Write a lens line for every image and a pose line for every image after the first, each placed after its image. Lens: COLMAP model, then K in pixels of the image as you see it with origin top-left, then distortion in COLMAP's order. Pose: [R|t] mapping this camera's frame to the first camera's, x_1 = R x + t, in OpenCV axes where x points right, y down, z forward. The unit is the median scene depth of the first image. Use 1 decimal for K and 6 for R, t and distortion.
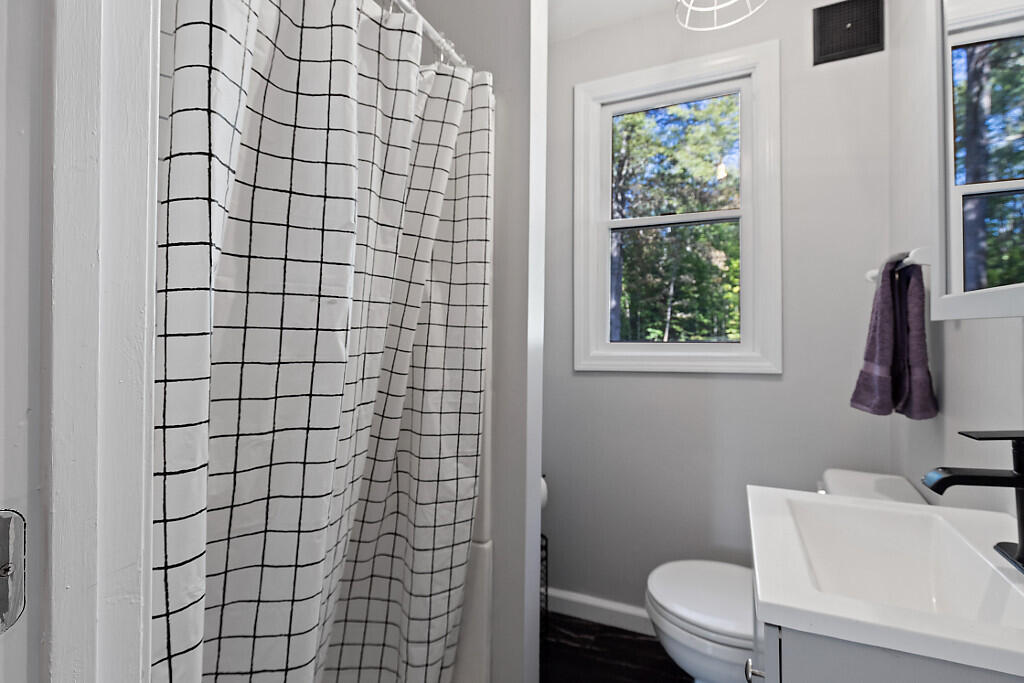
lens RADIAL K [[465.8, 0, 510.5], [0, 465.8, 326.0], [0, 0, 1]] dist [0.002660, -0.000458]
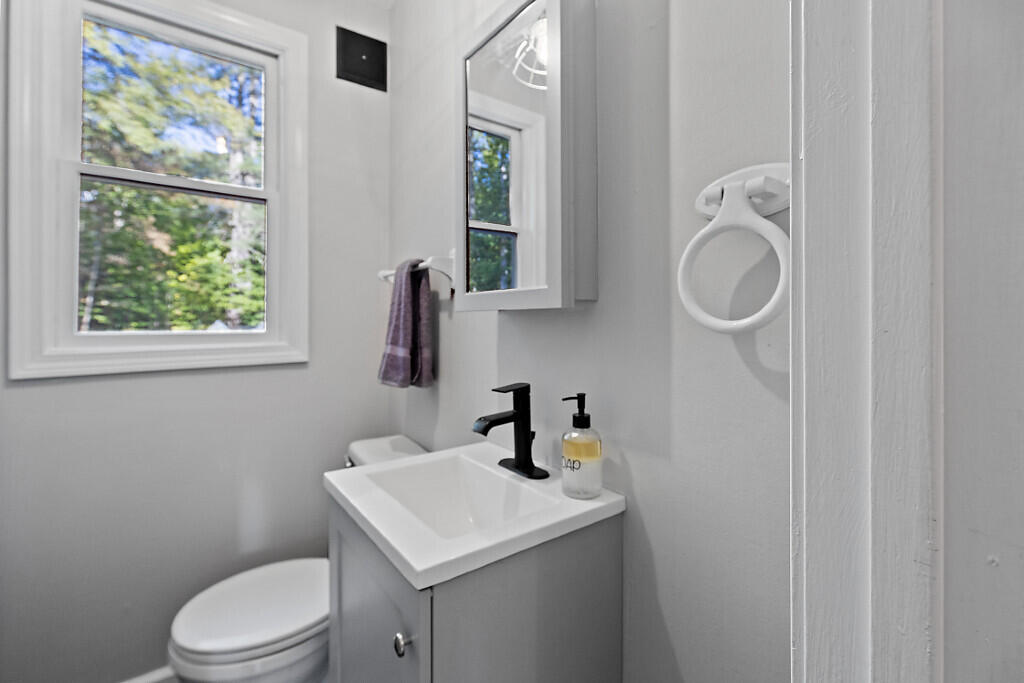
lens RADIAL K [[460.8, 0, 515.5], [0, 460.8, 325.1], [0, 0, 1]] dist [-0.010769, -0.000205]
pose [[0.488783, -0.000155, 0.872405, -0.122011], [-0.014084, 0.999868, 0.008069, 0.010104], [-0.872292, -0.016231, 0.488716, 0.146189]]
